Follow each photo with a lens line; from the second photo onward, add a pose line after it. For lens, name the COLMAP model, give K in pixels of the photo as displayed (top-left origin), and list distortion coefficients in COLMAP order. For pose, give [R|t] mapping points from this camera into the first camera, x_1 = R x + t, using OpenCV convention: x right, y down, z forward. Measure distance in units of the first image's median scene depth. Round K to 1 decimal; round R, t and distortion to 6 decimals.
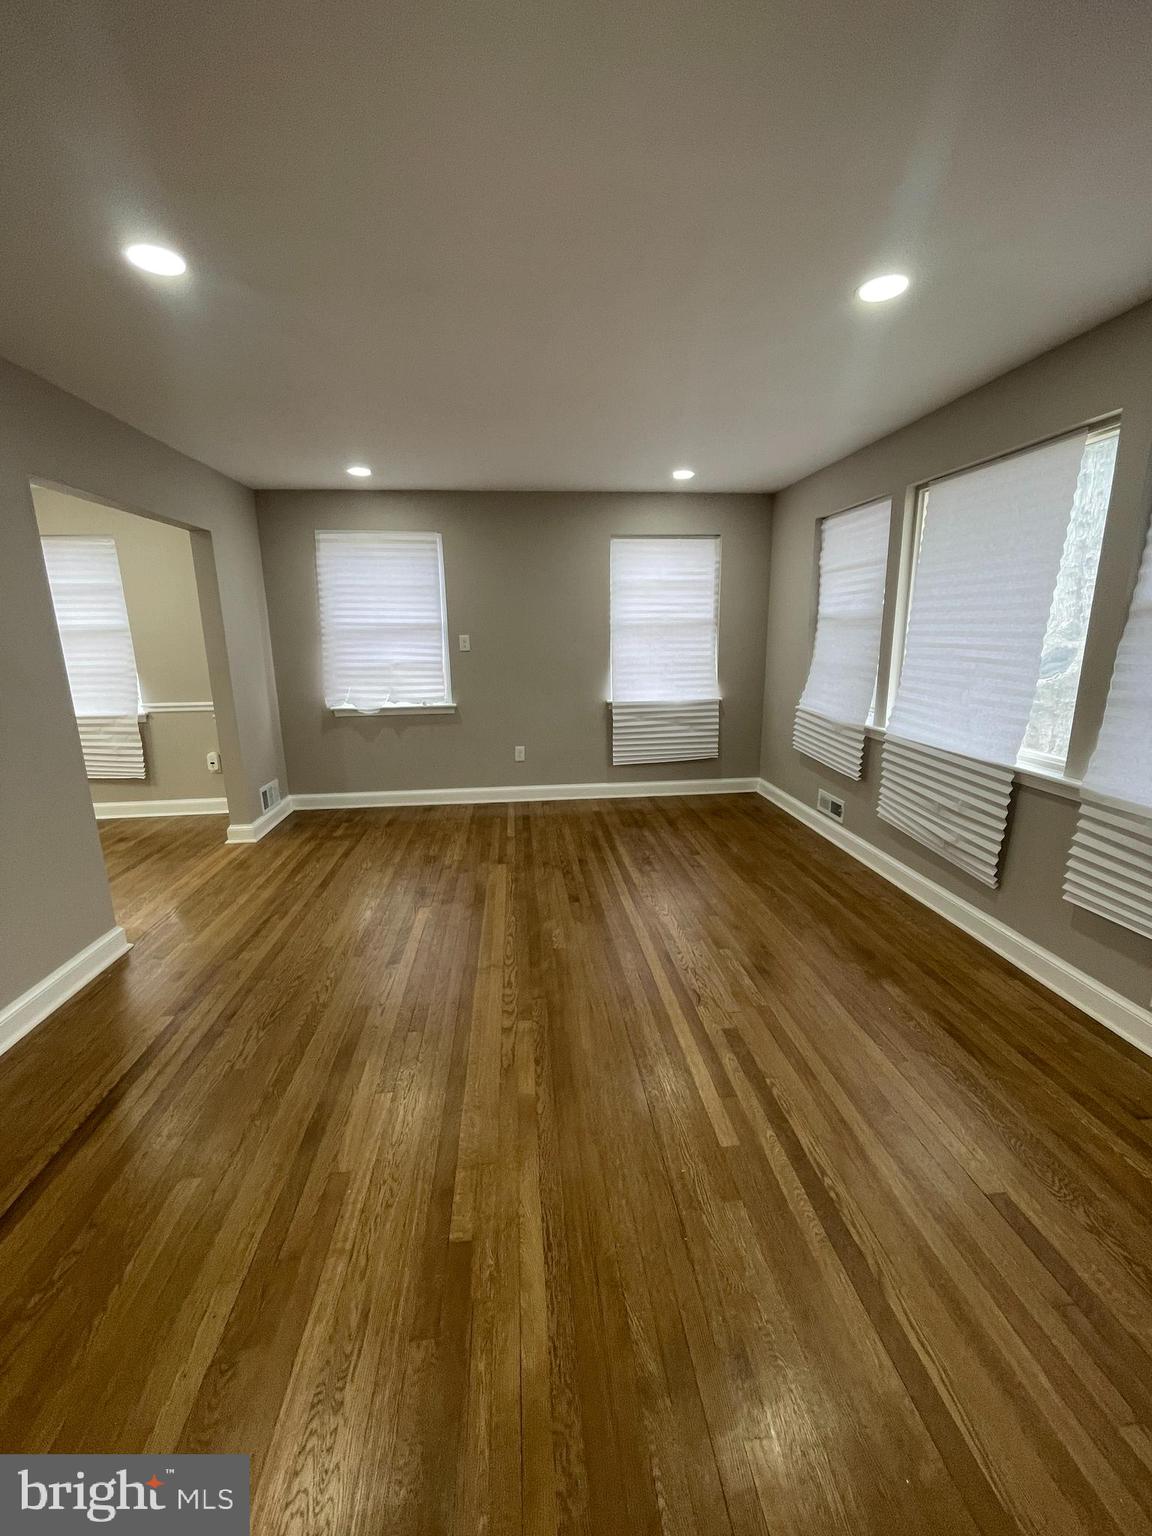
lens RADIAL K [[623.8, 0, 576.0], [0, 623.8, 768.0], [0, 0, 1]] dist [-0.000595, -0.000517]
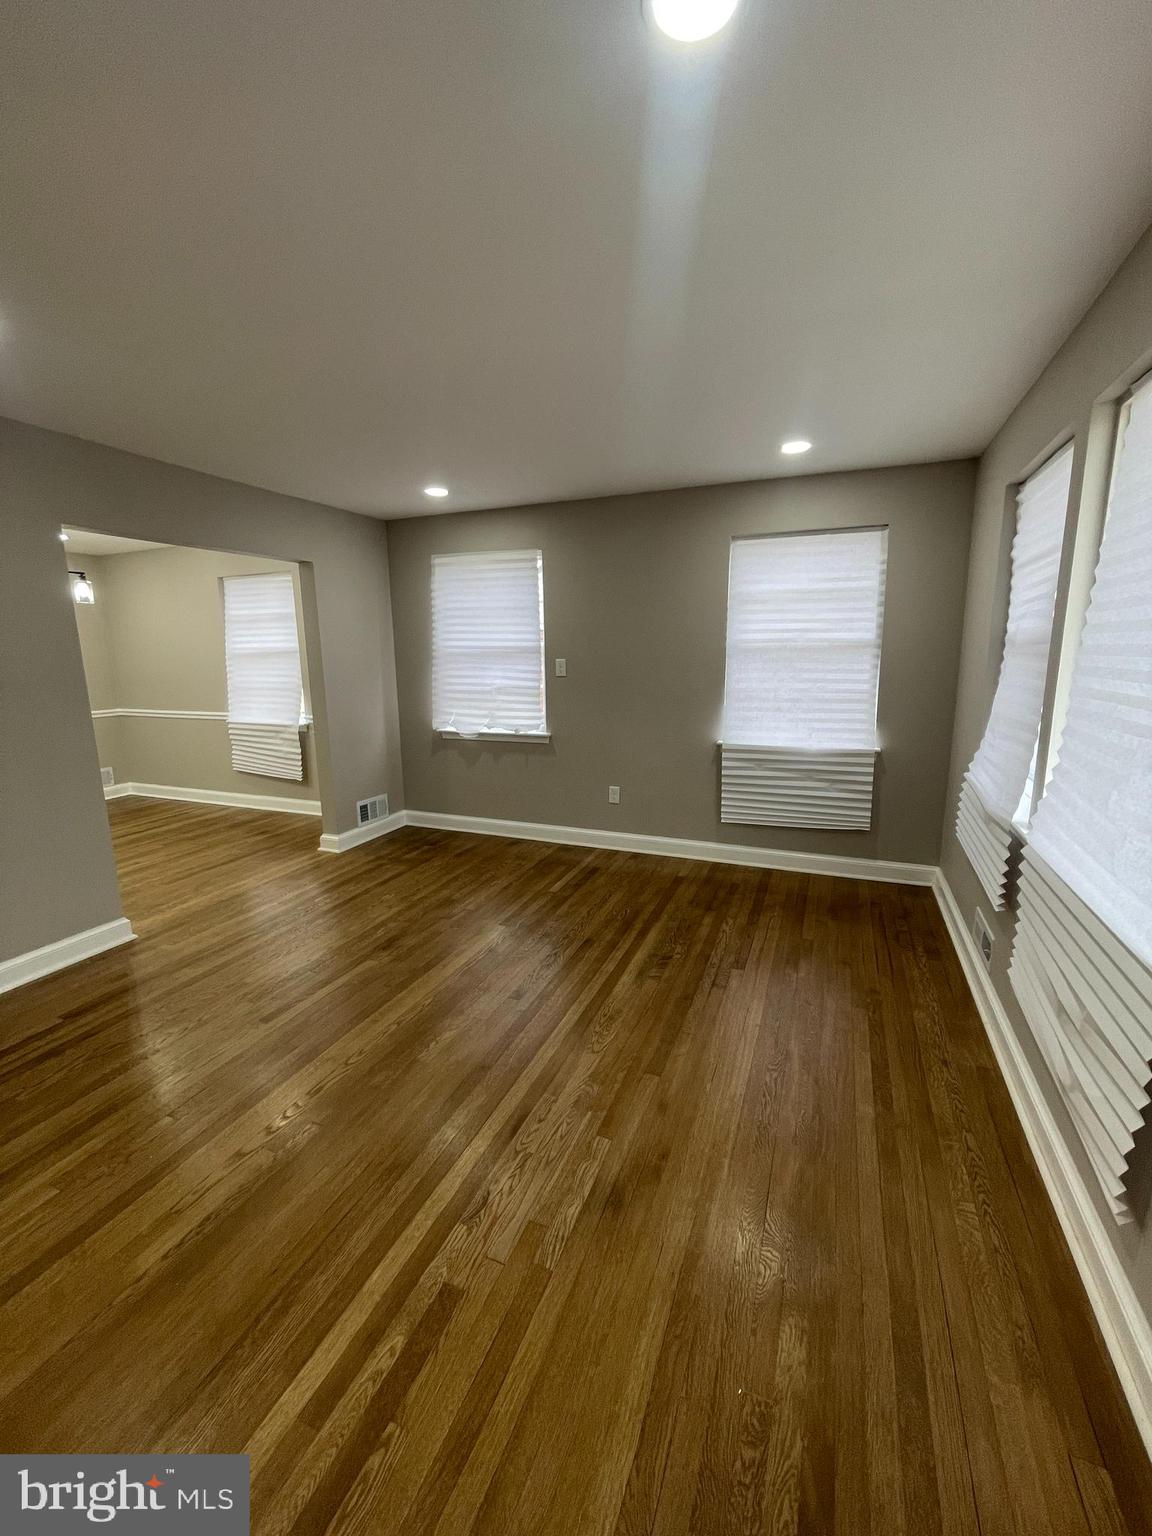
lens RADIAL K [[623.8, 0, 576.0], [0, 623.8, 768.0], [0, 0, 1]] dist [-0.000595, -0.000517]
pose [[0.880752, 0.092333, -0.464489, 0.277296], [-0.103244, 0.994654, 0.001953, -0.059233], [0.462187, 0.046235, 0.885577, 0.213617]]
